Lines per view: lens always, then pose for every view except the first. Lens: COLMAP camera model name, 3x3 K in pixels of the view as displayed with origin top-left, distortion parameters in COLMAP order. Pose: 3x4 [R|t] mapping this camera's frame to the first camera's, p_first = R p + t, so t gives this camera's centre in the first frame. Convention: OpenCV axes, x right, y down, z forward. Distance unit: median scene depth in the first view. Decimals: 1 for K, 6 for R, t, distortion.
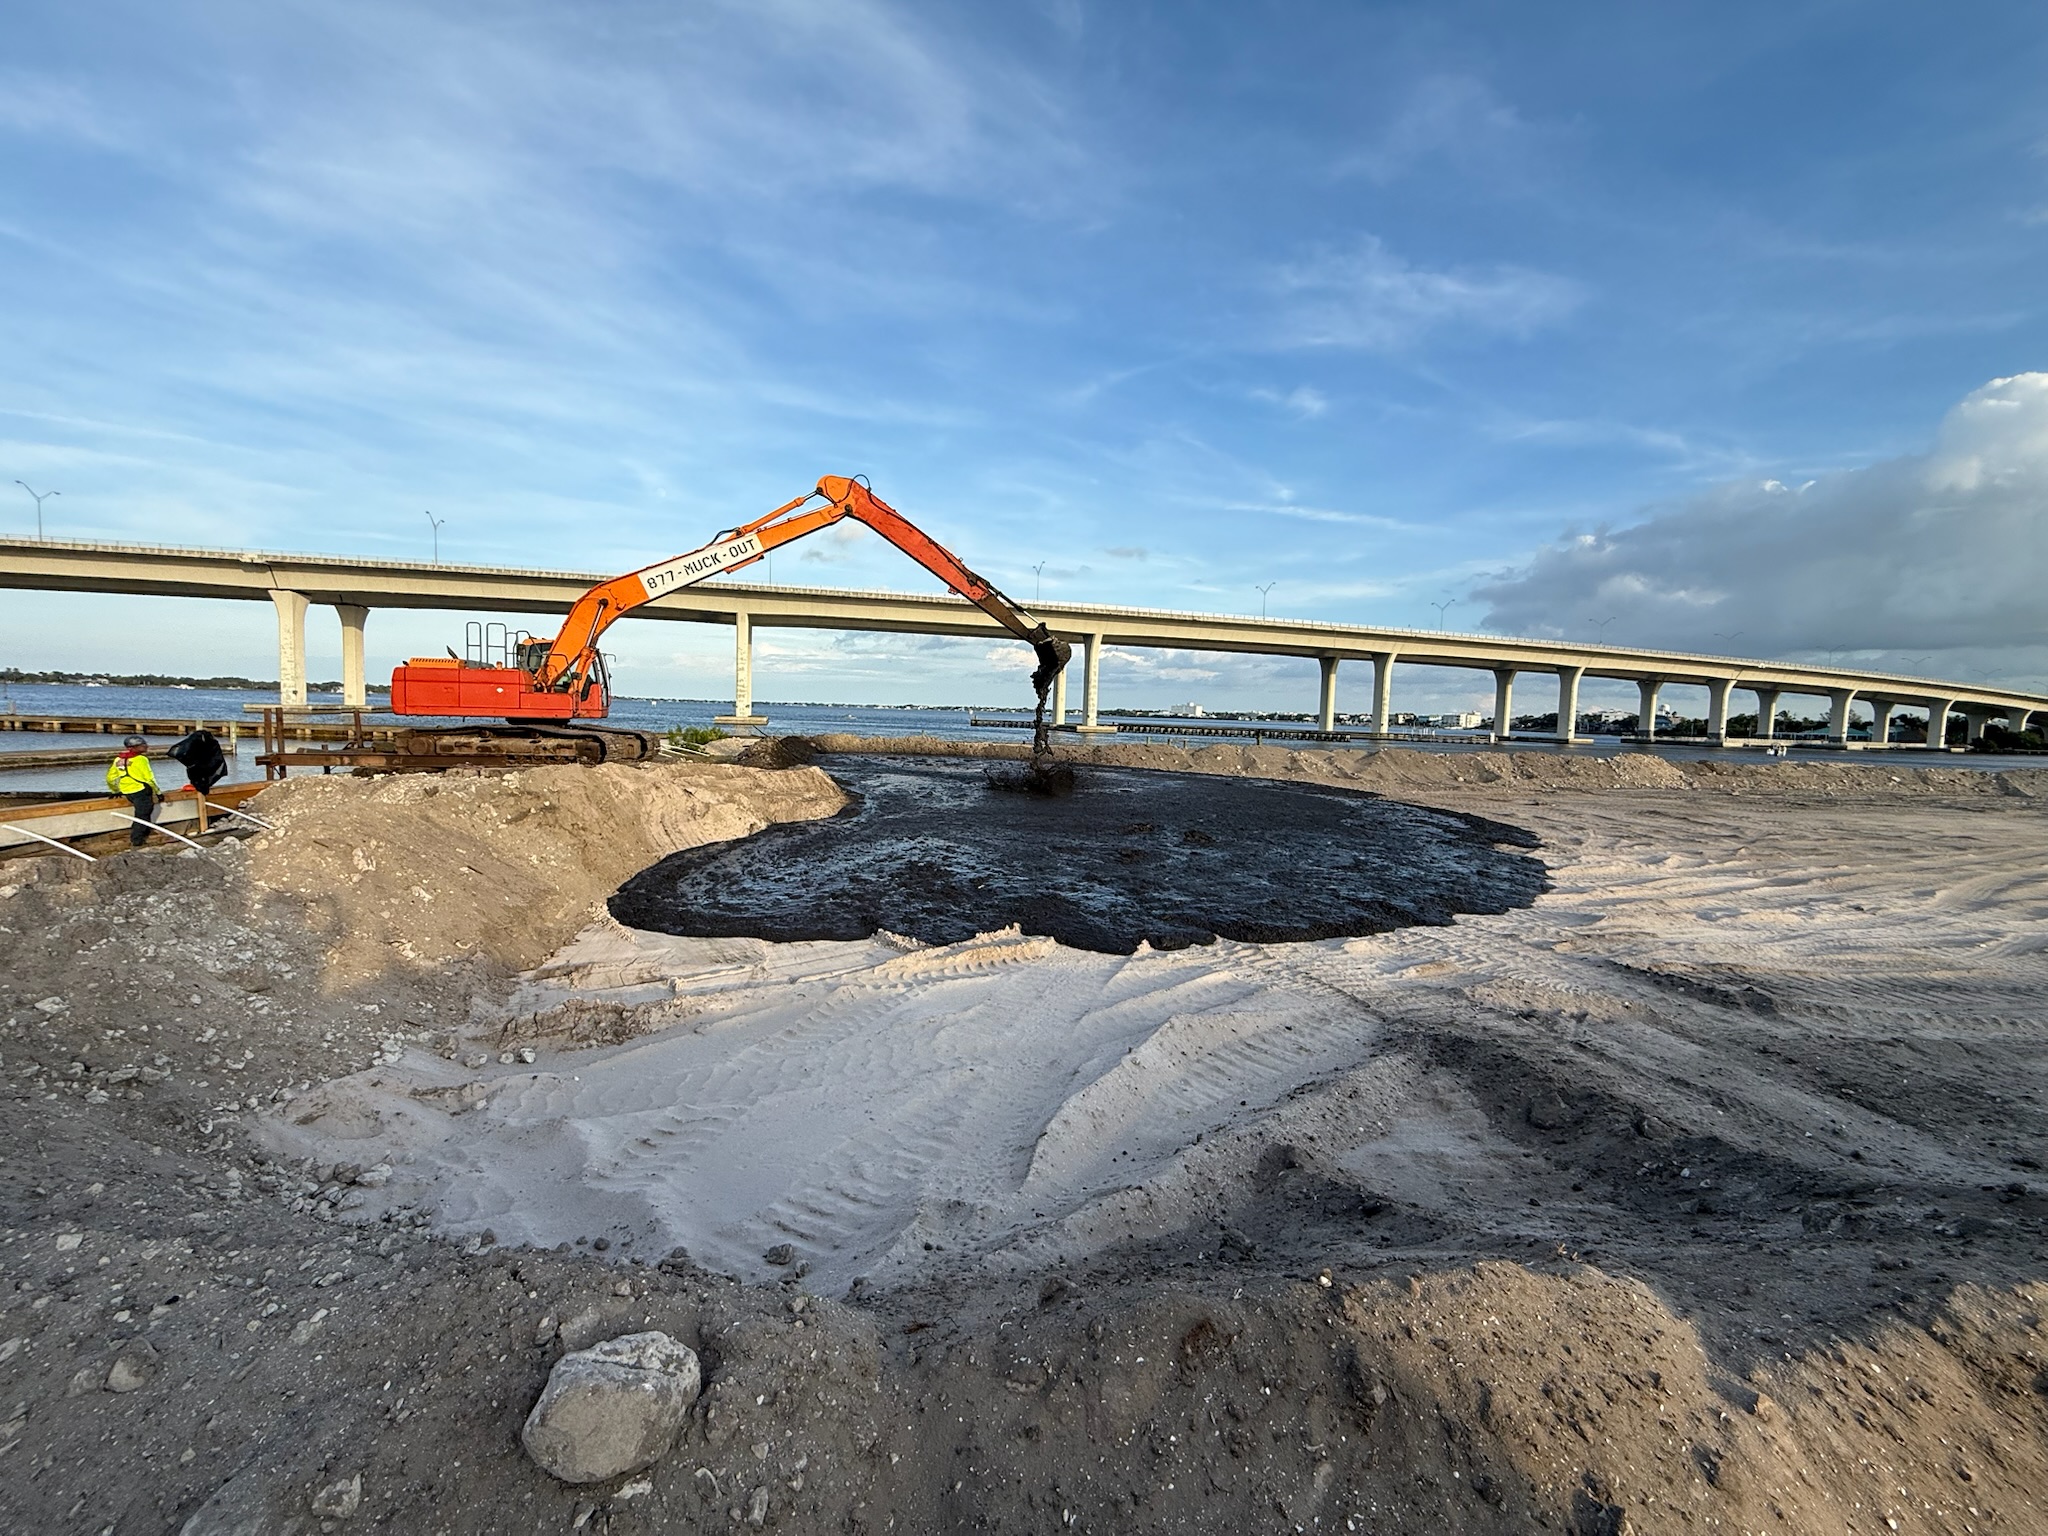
lens RADIAL K [[815.0, 0, 1024.0], [0, 815.0, 768.0], [0, 0, 1]] dist [0.000266, -0.000190]
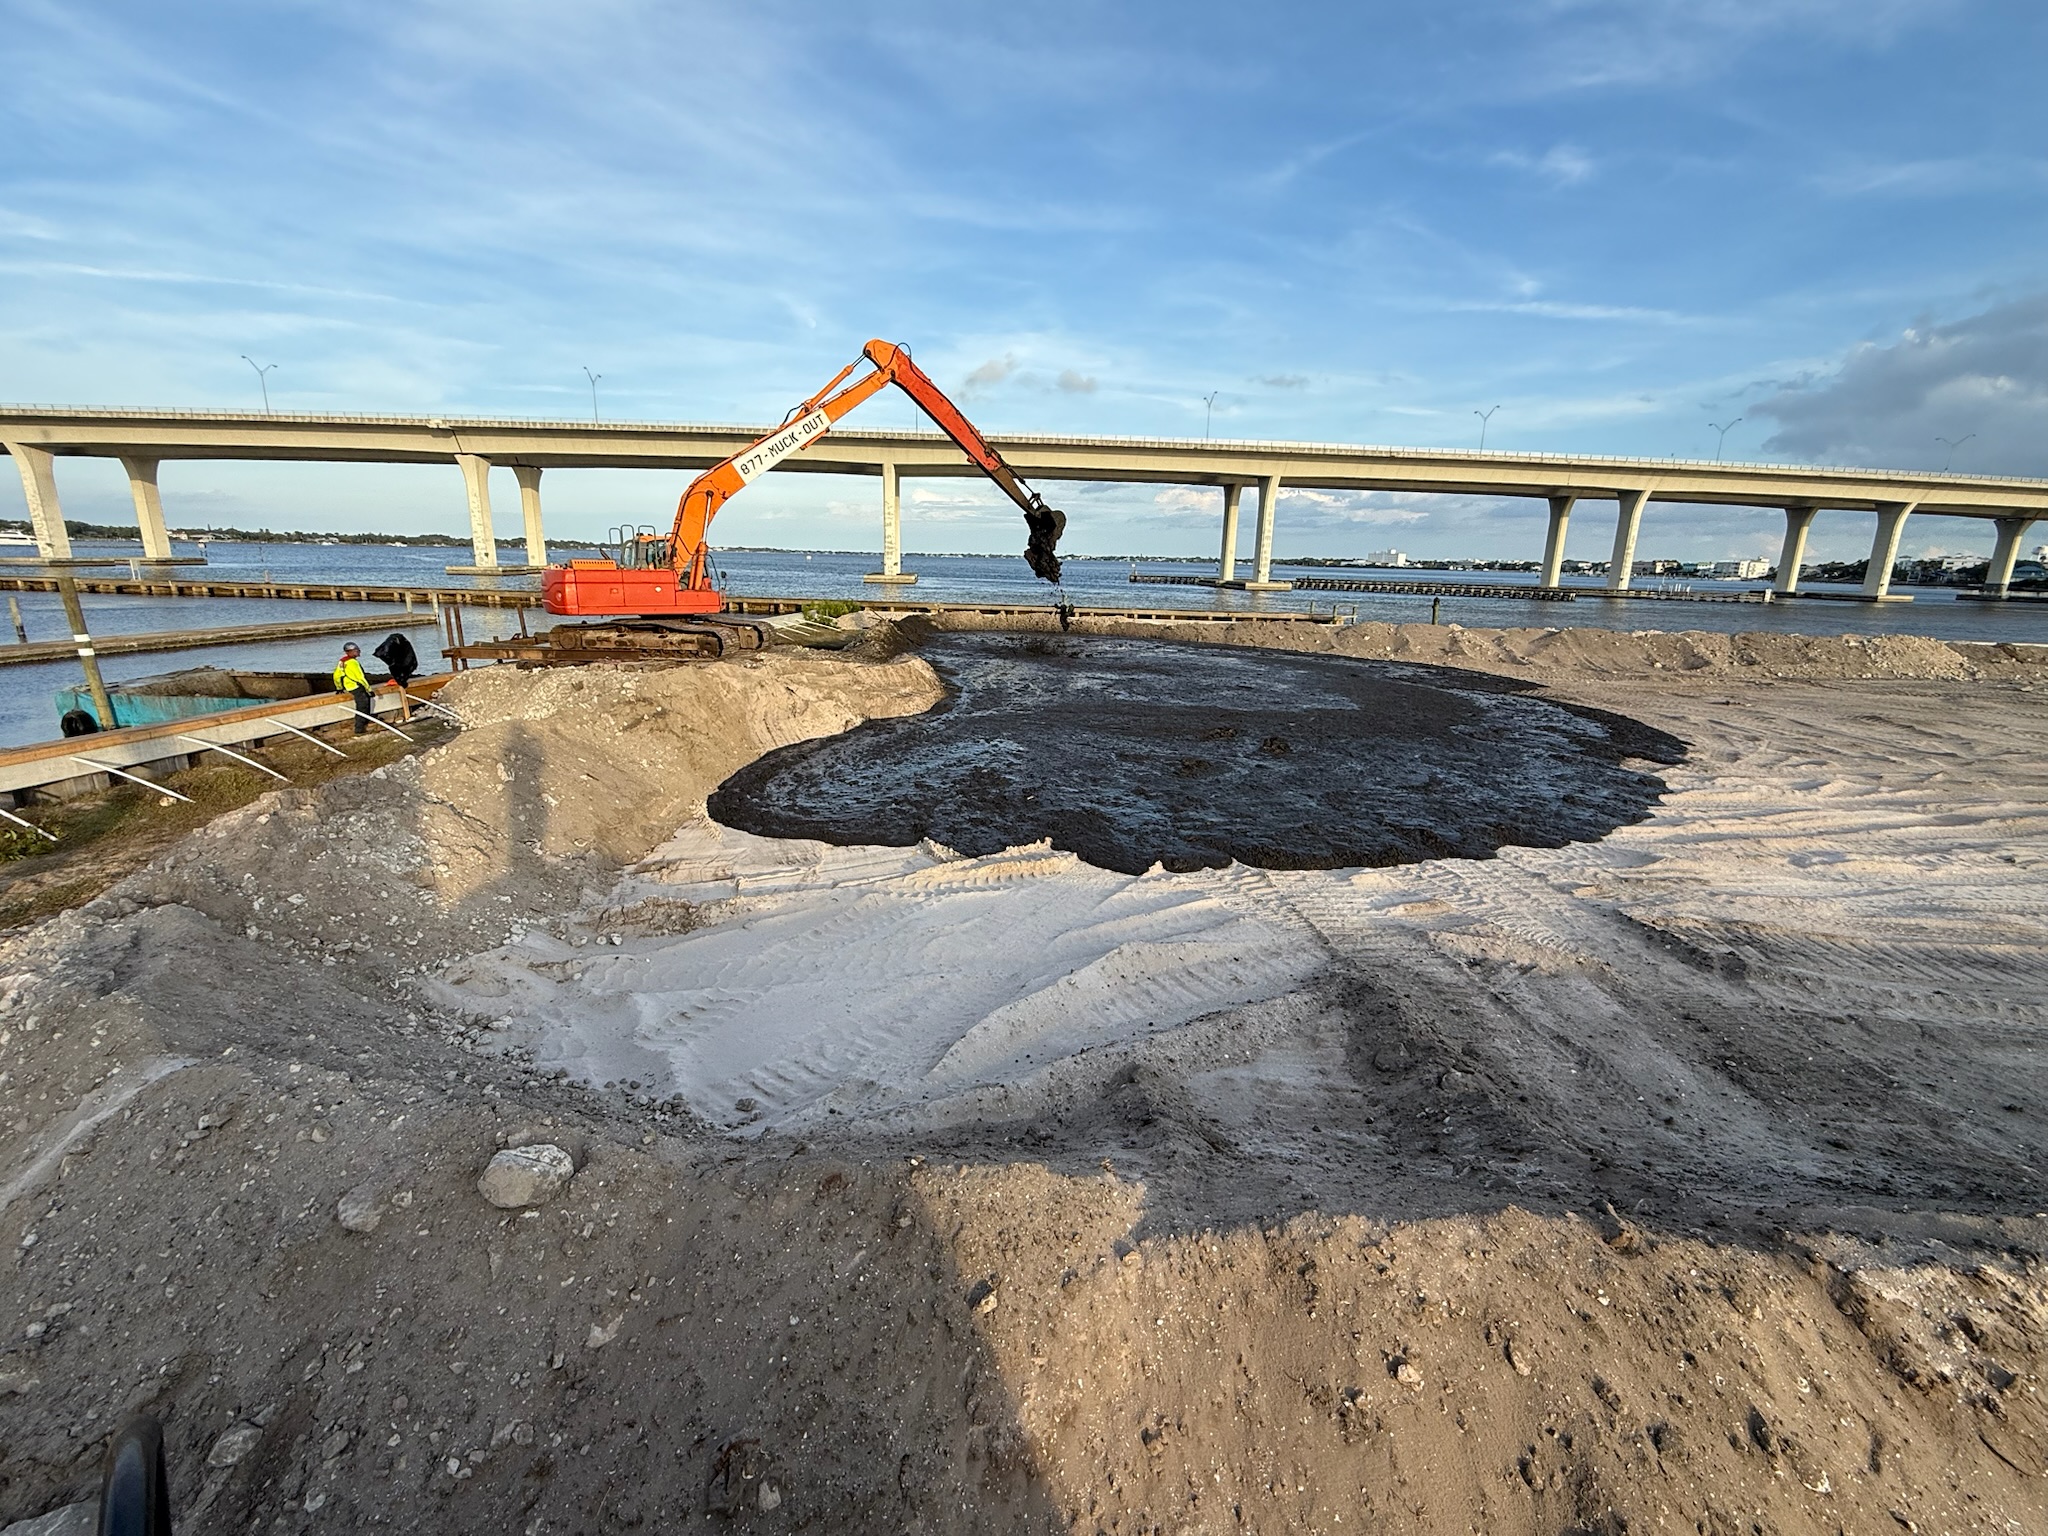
lens RADIAL K [[856.2, 0, 1024.0], [0, 856.2, 768.0], [0, 0, 1]] dist [0.000944, -0.000116]
pose [[0.983611, 0.034660, -0.176943, 0.227577], [-0.006031, 0.987126, 0.159831, -0.120521], [0.180204, -0.156144, 0.971157, -0.145386]]
